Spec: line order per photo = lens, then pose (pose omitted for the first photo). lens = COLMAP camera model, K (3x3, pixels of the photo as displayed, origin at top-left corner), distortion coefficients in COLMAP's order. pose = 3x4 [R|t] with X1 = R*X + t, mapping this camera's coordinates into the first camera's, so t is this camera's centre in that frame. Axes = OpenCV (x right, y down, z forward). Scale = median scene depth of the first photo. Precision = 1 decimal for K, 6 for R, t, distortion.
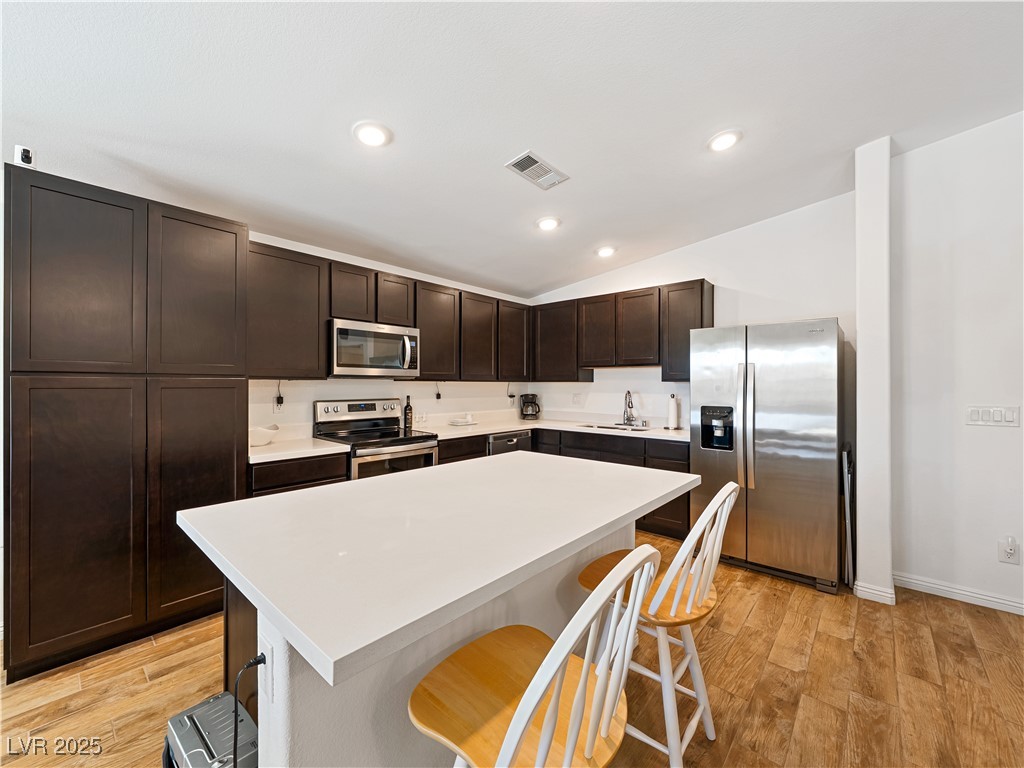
lens RADIAL K [[414.5, 0, 516.2], [0, 414.5, 385.2], [0, 0, 1]] dist [-0.000909, -0.000264]
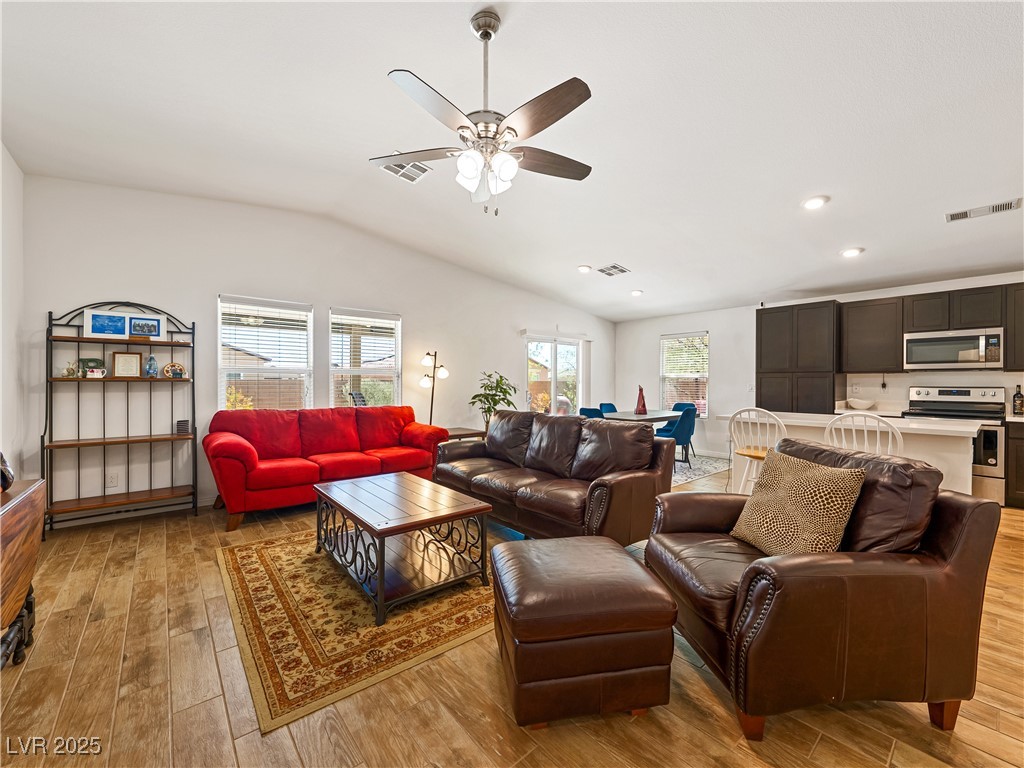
lens RADIAL K [[414.5, 0, 516.2], [0, 414.5, 385.2], [0, 0, 1]] dist [-0.000909, -0.000264]
pose [[-0.144300, 0.001569, -0.989533, 1.180303], [-0.004809, 0.999986, 0.002287, 0.034093], [0.989522, 0.005089, -0.144290, -0.210952]]
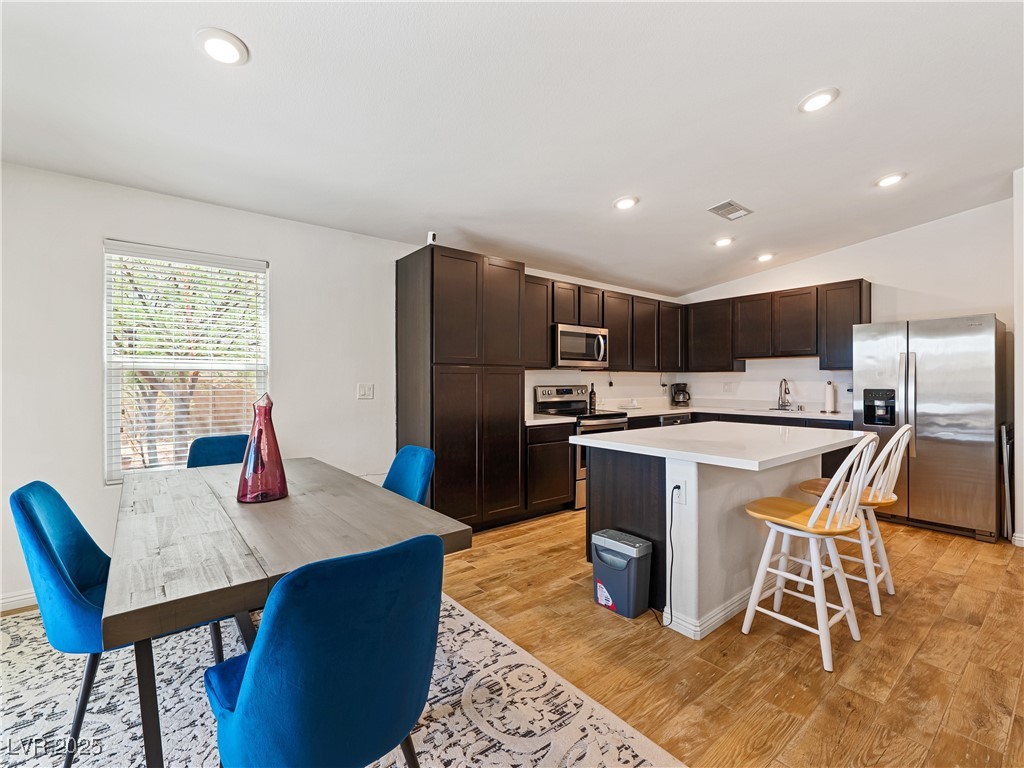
lens RADIAL K [[455.5, 0, 514.1], [0, 455.5, 383.1], [0, 0, 1]] dist [-0.000927, 0.000409]
pose [[0.983618, -0.002834, -0.180244, -0.276651], [0.003436, 0.999990, 0.003028, 0.022651], [0.180234, -0.003597, 0.983617, -0.421766]]
